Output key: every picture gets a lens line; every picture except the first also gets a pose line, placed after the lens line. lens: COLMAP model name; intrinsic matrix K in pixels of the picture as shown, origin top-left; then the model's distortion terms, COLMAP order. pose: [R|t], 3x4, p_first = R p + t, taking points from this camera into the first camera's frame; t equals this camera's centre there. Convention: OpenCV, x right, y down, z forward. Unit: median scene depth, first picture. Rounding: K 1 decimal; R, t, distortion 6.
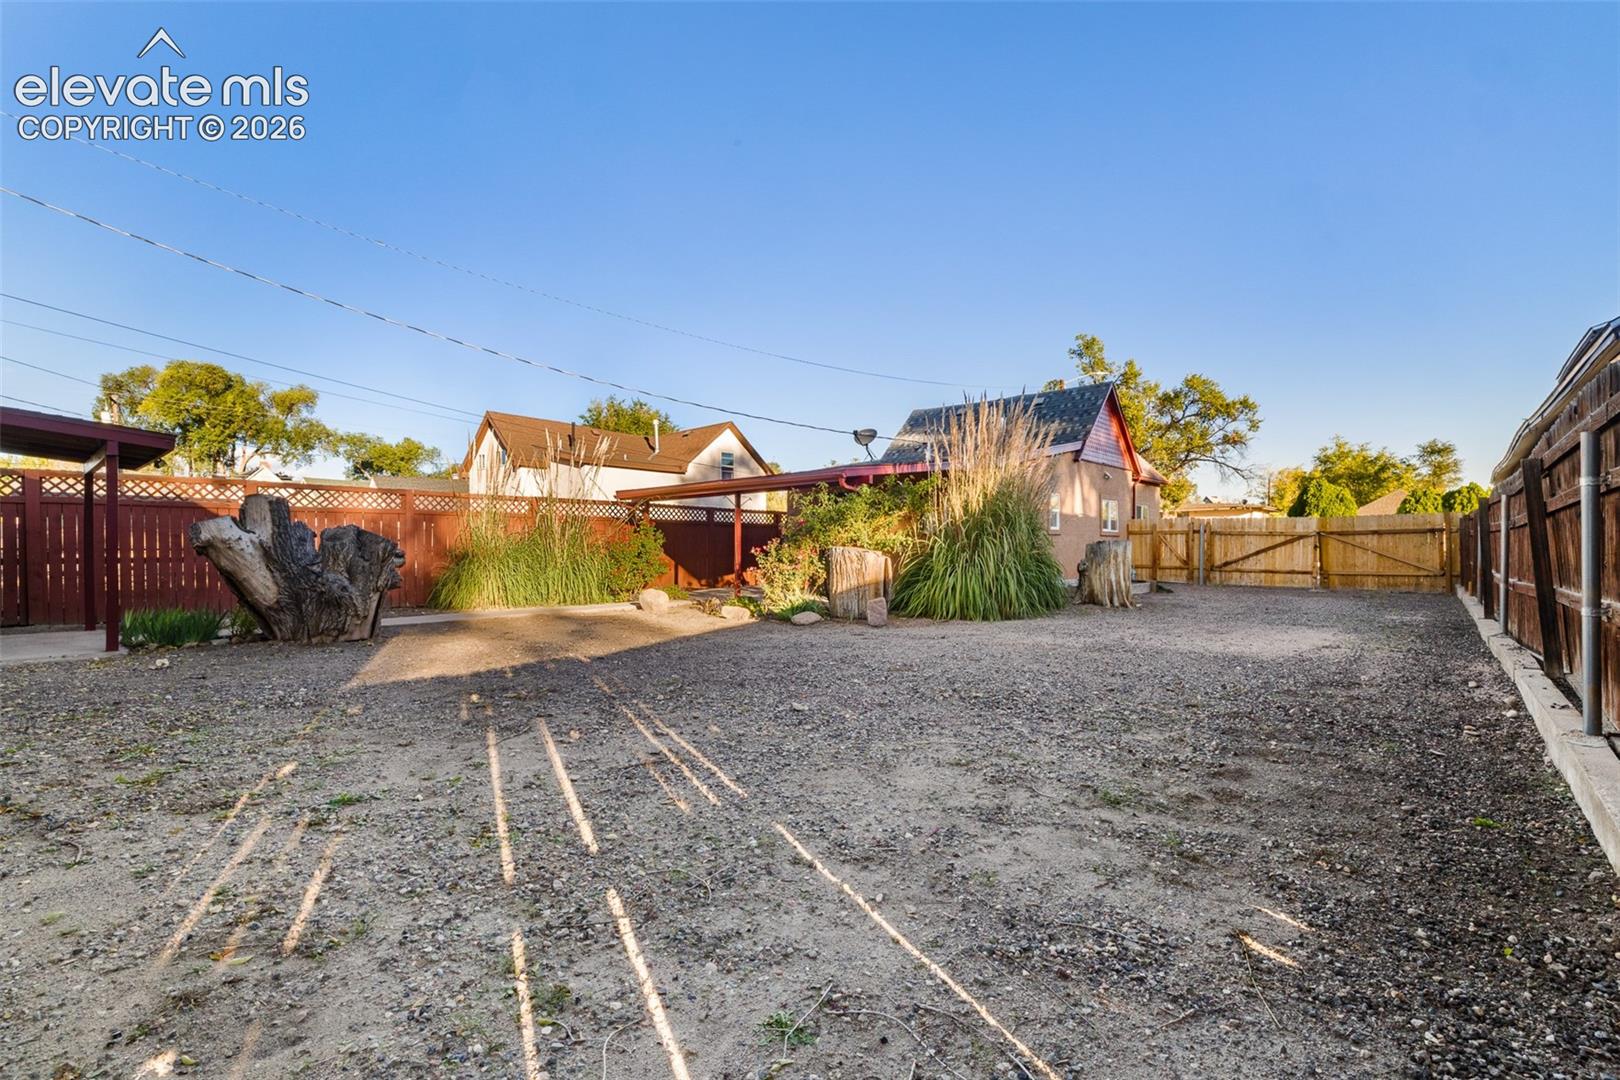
lens RADIAL K [[717.3, 0, 809.7], [0, 717.3, 540.8], [0, 0, 1]] dist [-0.003165, 0.001854]
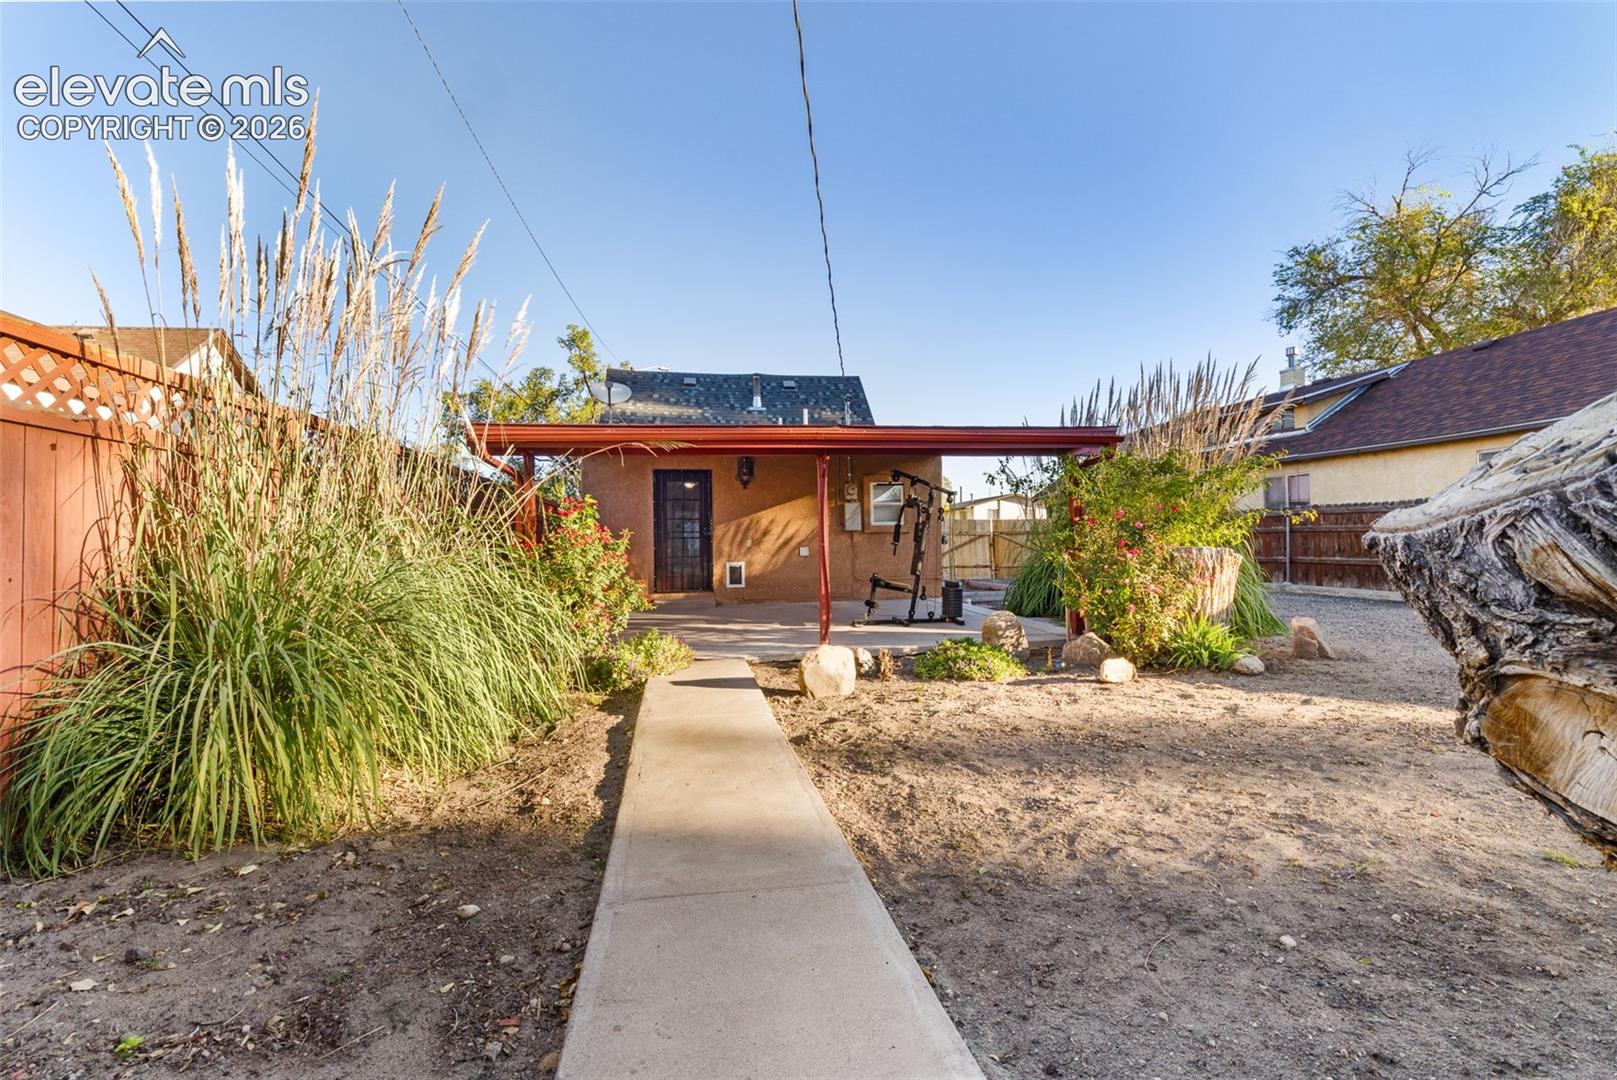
lens RADIAL K [[715.9, 0, 812.9], [0, 715.9, 534.5], [0, 0, 1]] dist [-0.003165, 0.001854]
pose [[0.629740, 0.002429, 0.776802, -0.399211], [0.009672, 0.999893, -0.010968, 0.001834], [-0.776746, 0.014420, 0.629649, 0.457440]]
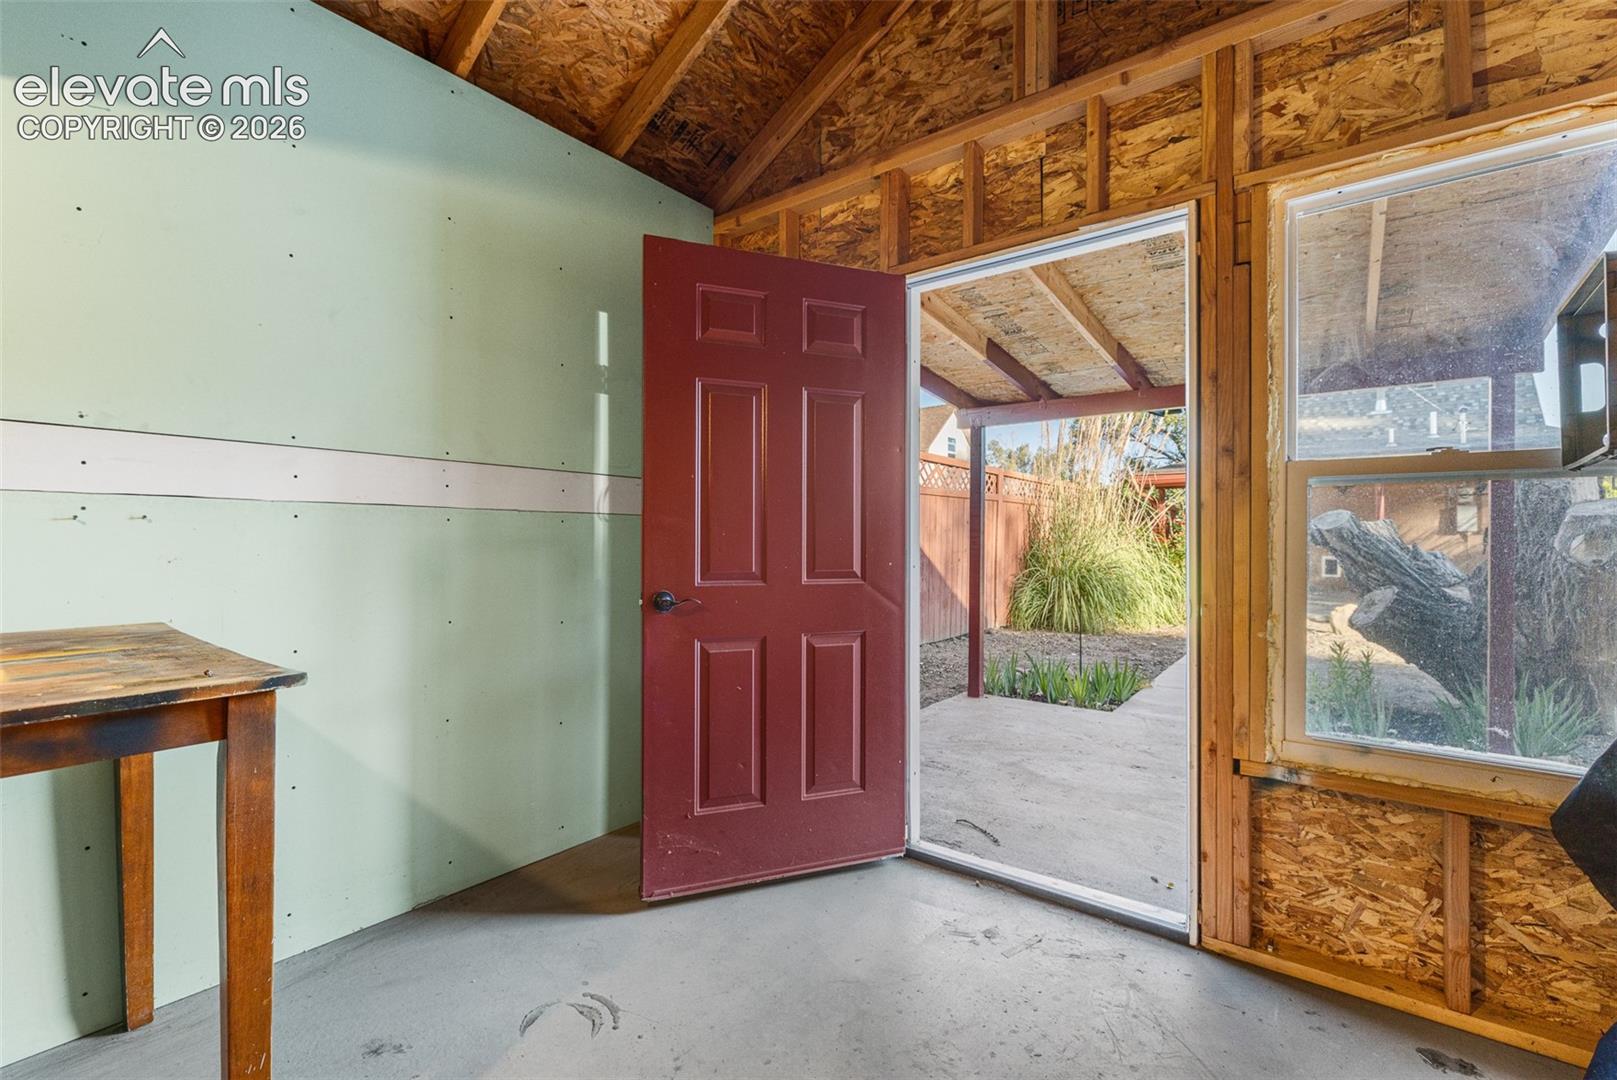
lens RADIAL K [[715.9, 0, 805.3], [0, 715.9, 541.9], [0, 0, 1]] dist [-0.003165, 0.001854]
pose [[0.997042, 0.002480, 0.076816, -0.577148], [-0.002054, 0.999982, -0.005620, 0.007899], [-0.076828, 0.005446, 0.997029, 0.180734]]
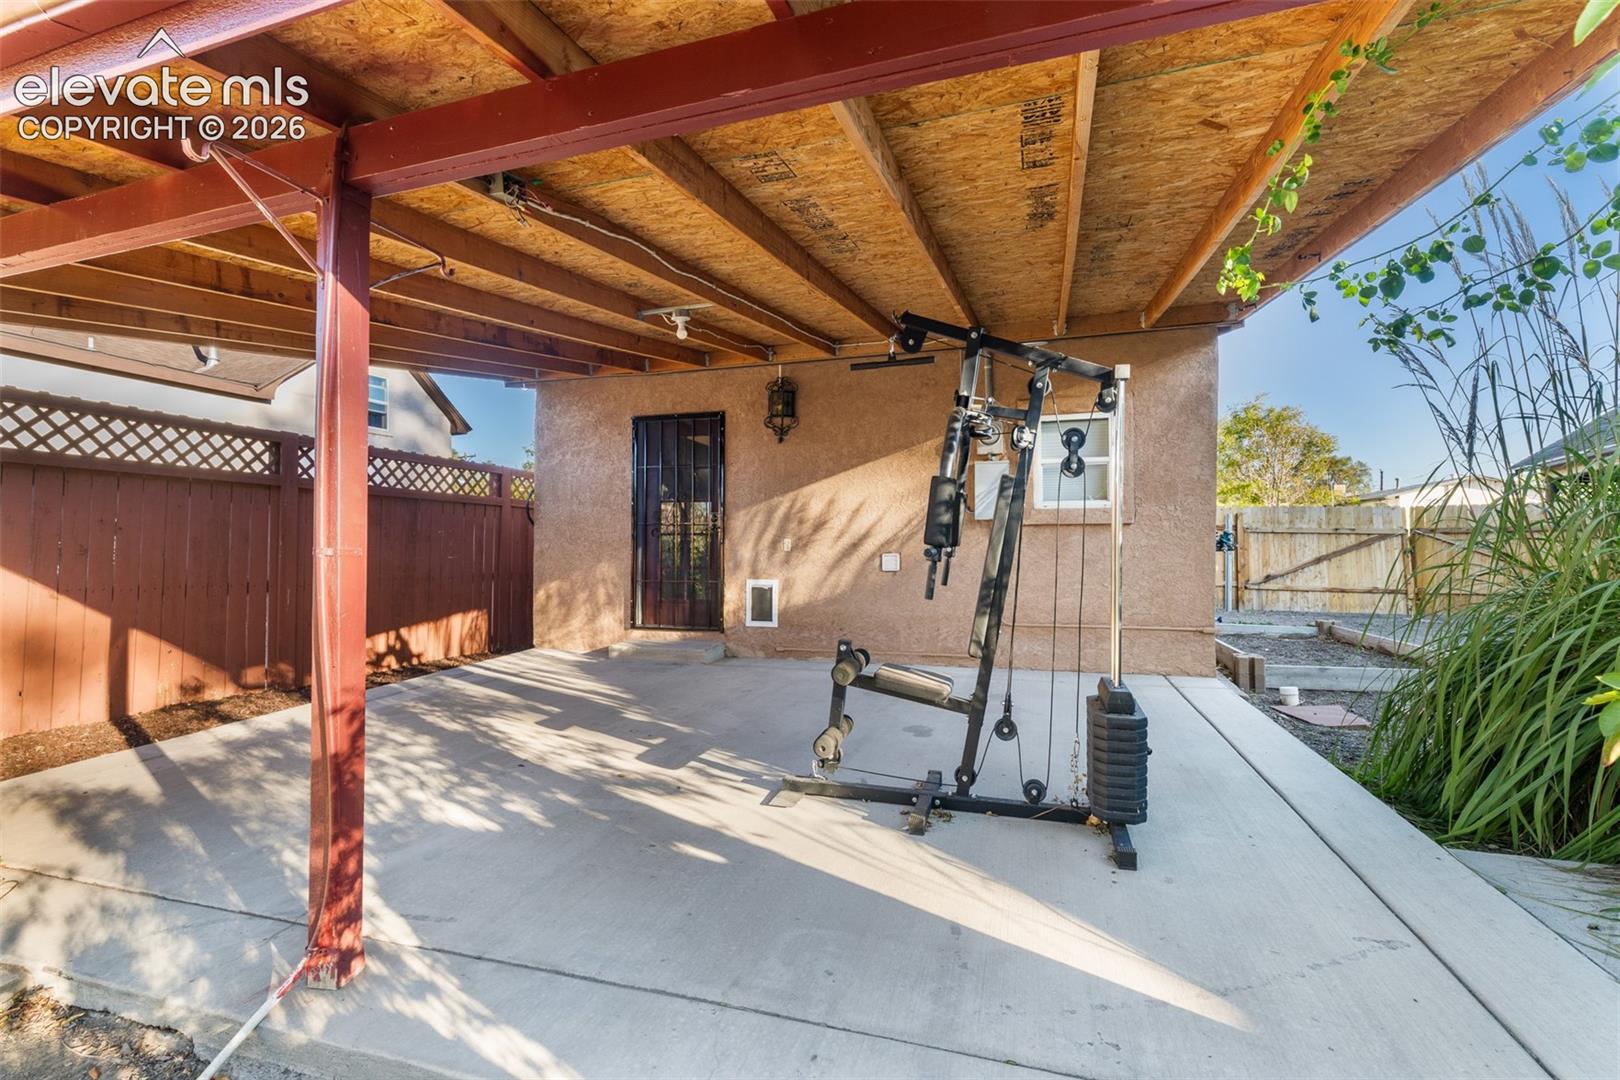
lens RADIAL K [[717.3, 0, 805.8], [0, 717.3, 543.3], [0, 0, 1]] dist [-0.003165, 0.001854]
pose [[0.918160, 0.000260, 0.396211, -0.050812], [0.001189, 0.999993, -0.003411, 0.002342], [-0.396209, 0.003603, 0.918153, 0.595152]]
